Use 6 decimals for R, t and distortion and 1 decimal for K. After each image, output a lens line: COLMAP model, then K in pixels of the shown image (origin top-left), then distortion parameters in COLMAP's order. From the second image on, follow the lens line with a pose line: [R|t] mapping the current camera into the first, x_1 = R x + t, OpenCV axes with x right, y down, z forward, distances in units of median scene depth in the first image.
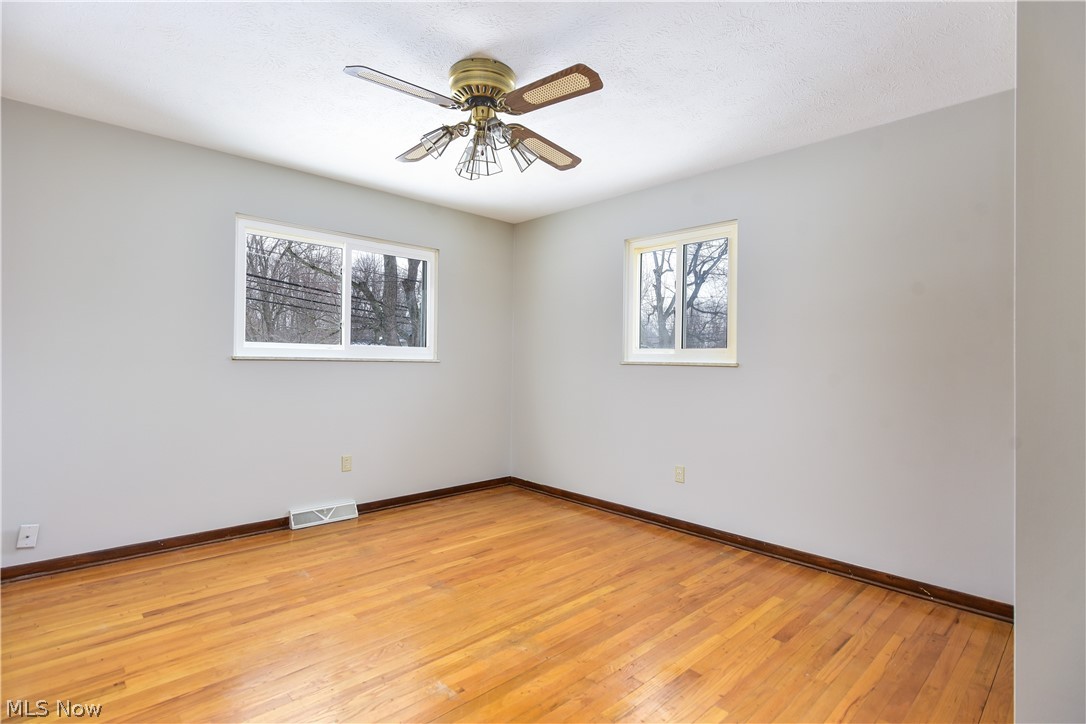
lens RADIAL K [[524.7, 0, 533.4], [0, 524.7, 363.6], [0, 0, 1]] dist [0.013123, -0.000428]
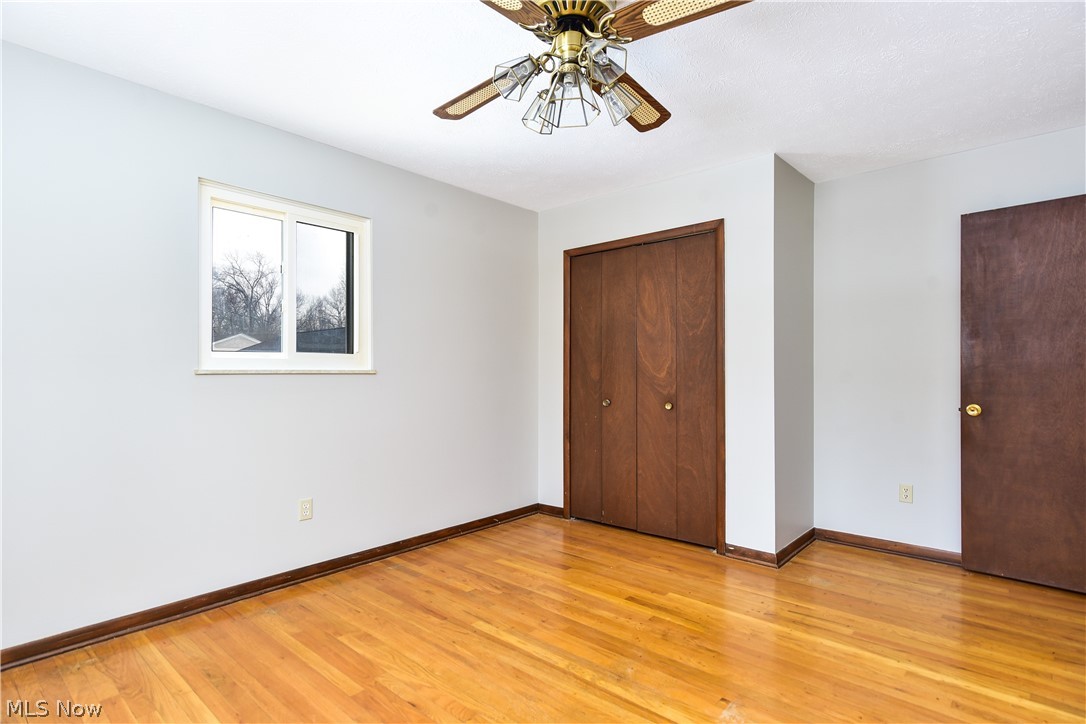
lens RADIAL K [[524.7, 0, 536.5], [0, 524.7, 359.3], [0, 0, 1]] dist [0.013123, -0.000428]
pose [[-0.072553, 0.010937, 0.997305, -0.703426], [-0.003959, 0.999929, -0.011254, -0.016034], [-0.997357, -0.004765, -0.072504, 0.889194]]
